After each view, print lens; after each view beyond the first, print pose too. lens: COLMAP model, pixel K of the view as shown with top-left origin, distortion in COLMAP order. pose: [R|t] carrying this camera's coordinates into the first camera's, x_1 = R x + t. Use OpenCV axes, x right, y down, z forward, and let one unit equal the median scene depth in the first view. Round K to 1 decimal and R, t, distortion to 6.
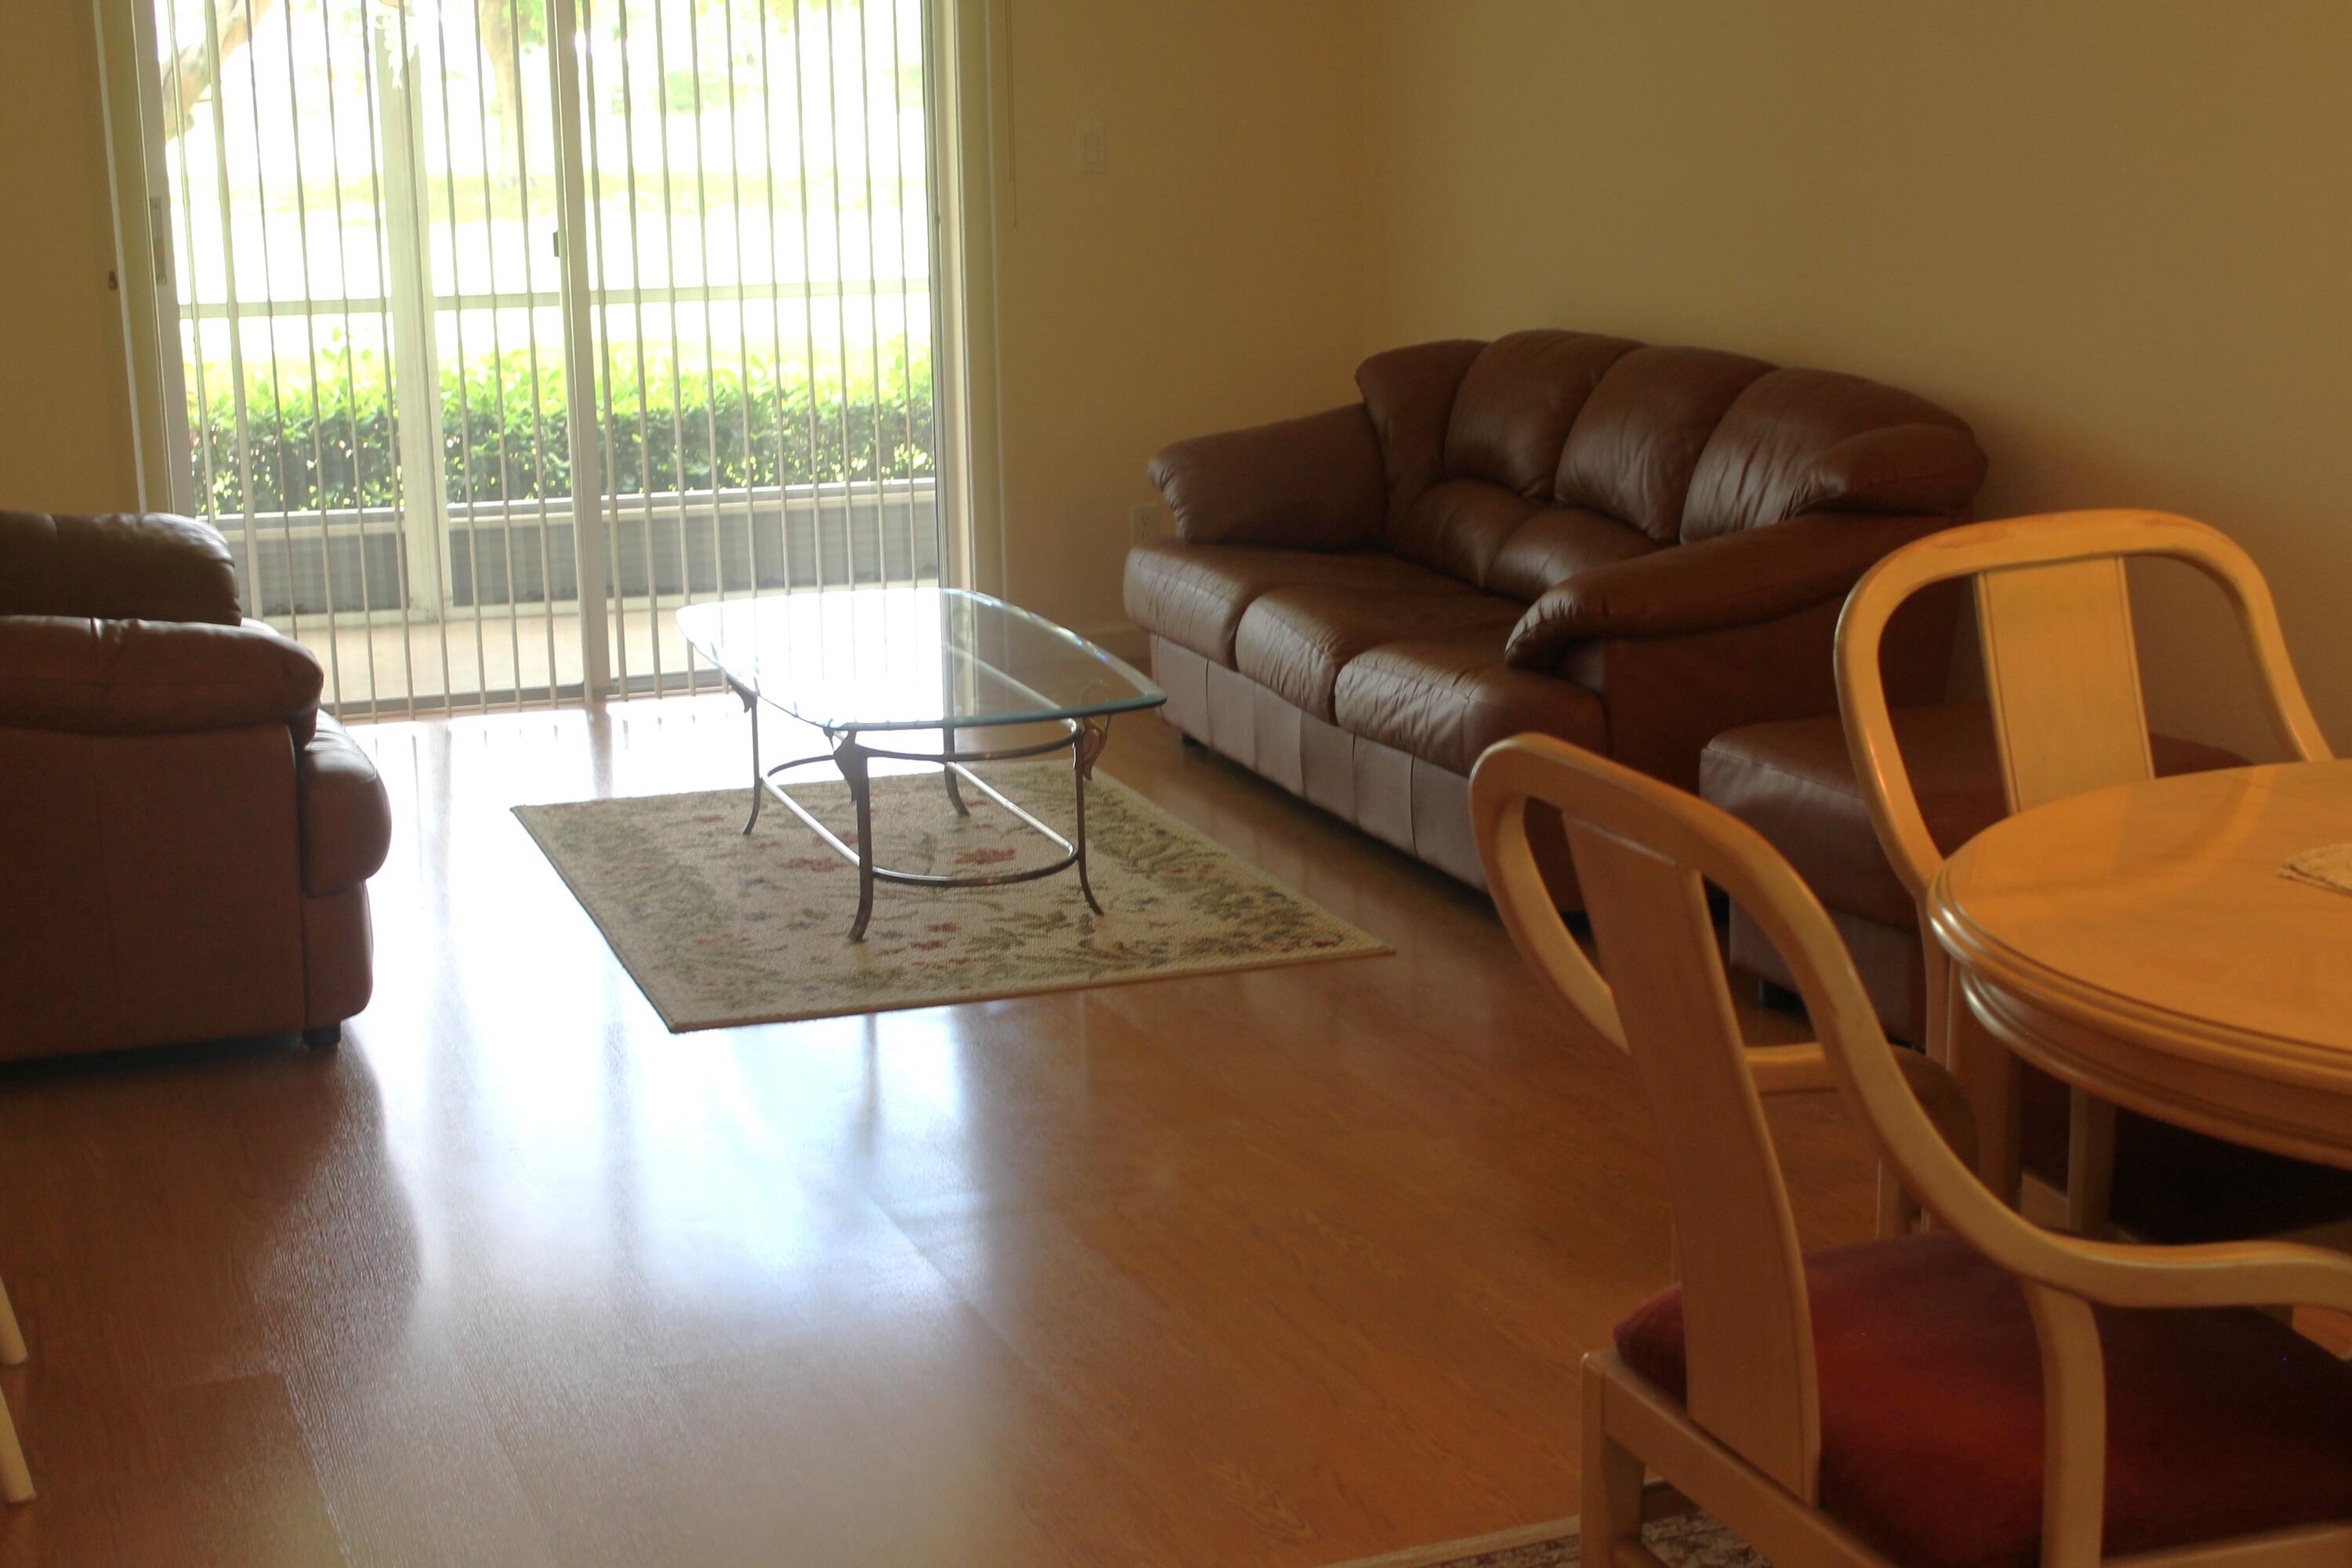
lens RADIAL K [[3463.4, 0, 1184.4], [0, 3463.4, 848.5], [0, 0, 1]] dist [-0.062760, 0.175334]
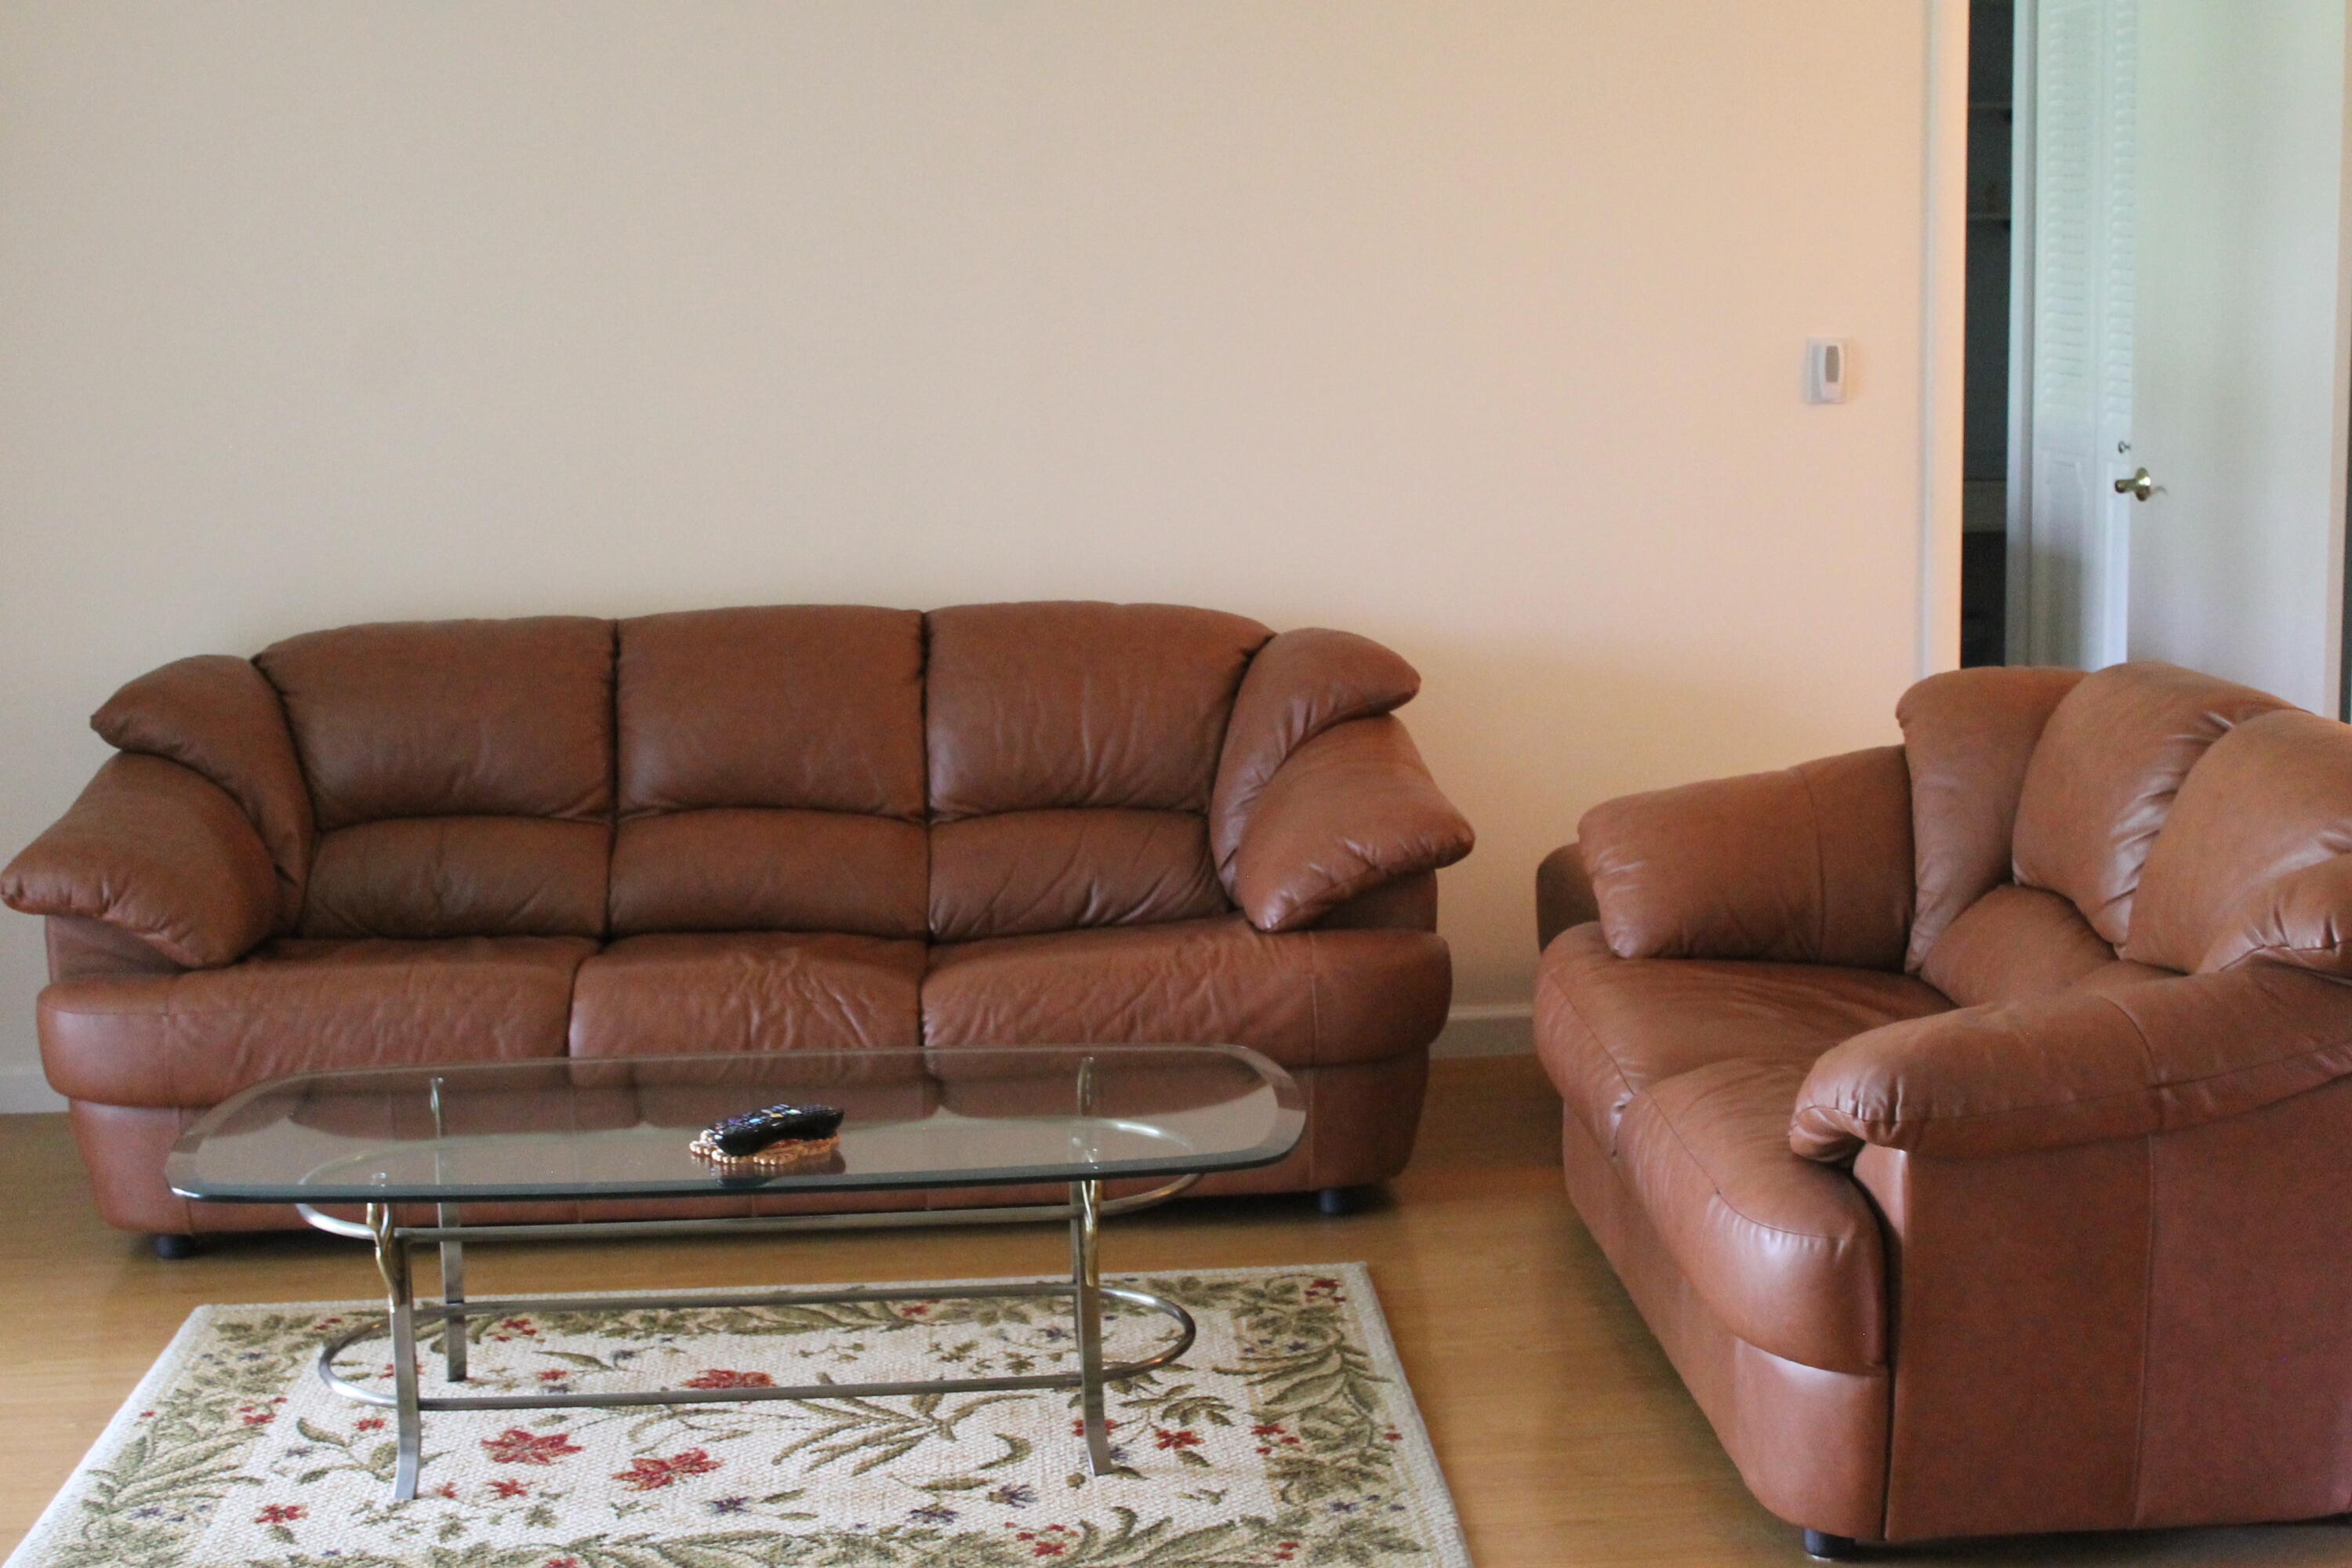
lens RADIAL K [[3463.4, 0, 1184.4], [0, 3463.4, 848.5], [0, 0, 1]] dist [-0.062760, 0.175334]
pose [[0.259712, -0.163062, 0.951819, -0.675354], [0.231652, 0.967381, 0.102520, -0.152406], [-0.937490, 0.193866, 0.289015, 0.661063]]
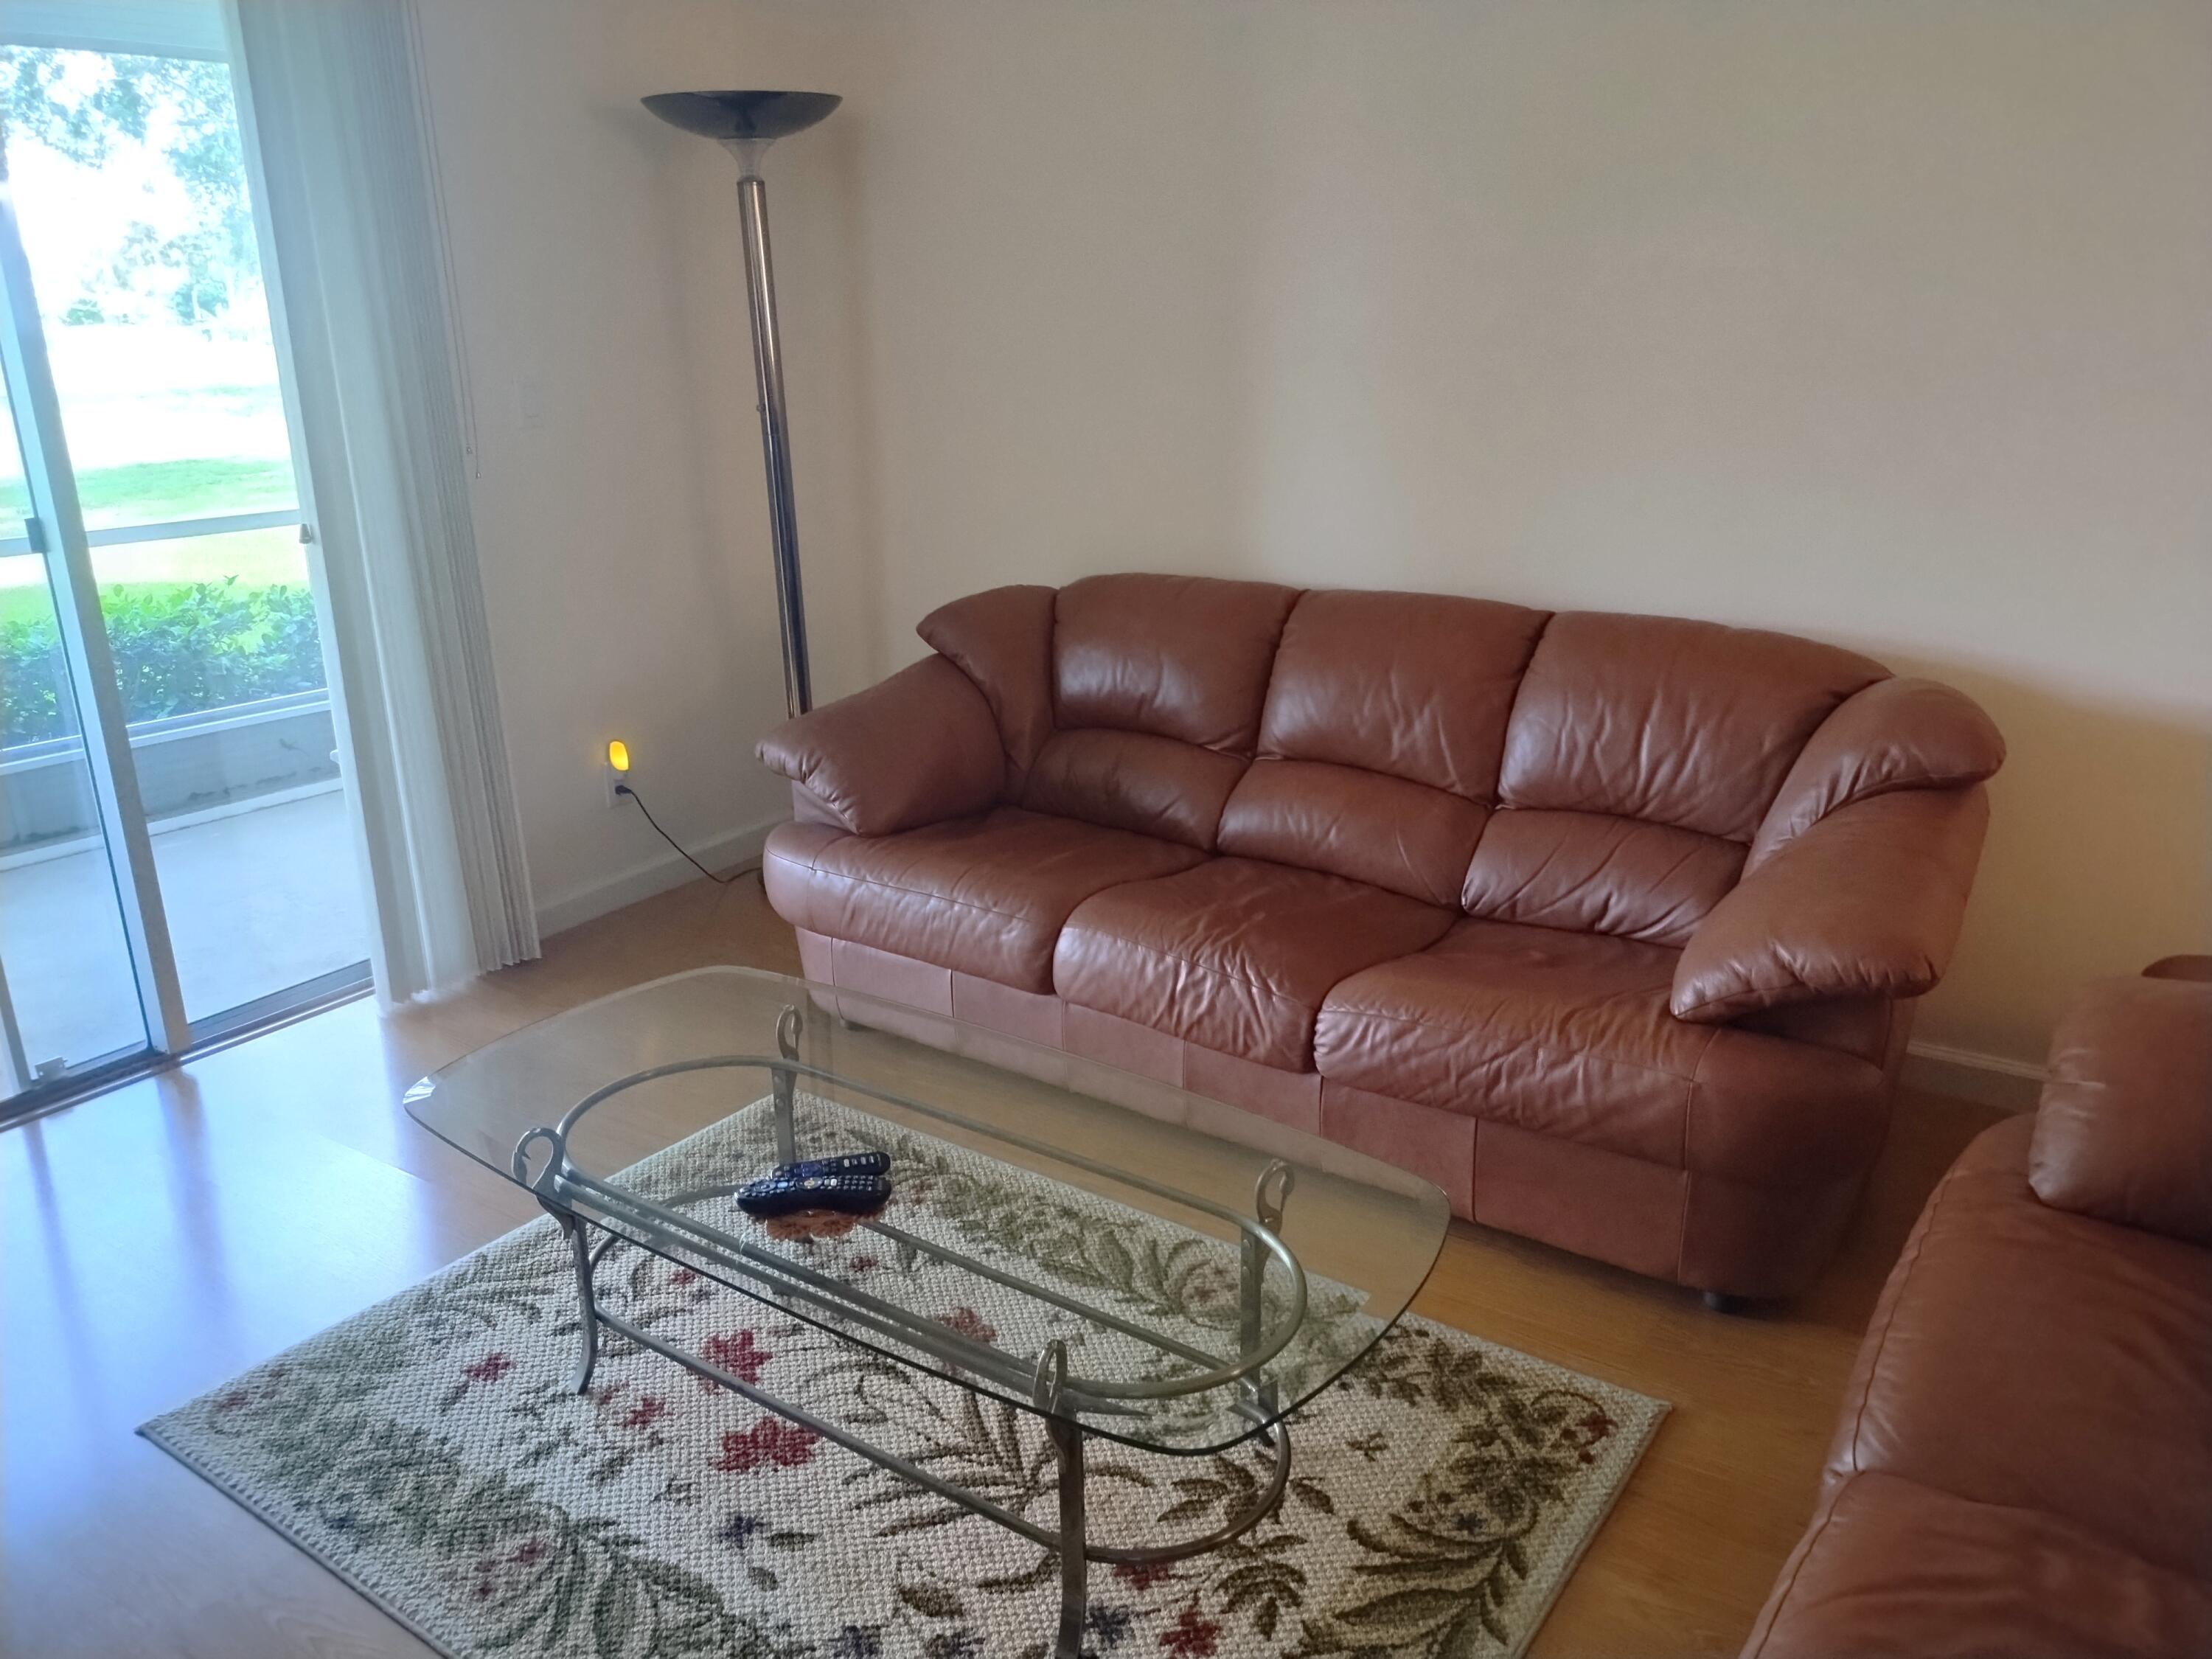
lens RADIAL K [[1628.7, 0, 1131.8], [0, 1628.7, 825.4], [0, 0, 1]] dist [0.115726, -0.191429]
pose [[0.806990, -0.176661, 0.563523, -0.208516], [0.133512, 0.984080, 0.117307, -0.147323], [-0.575276, -0.019429, 0.817729, 0.651376]]
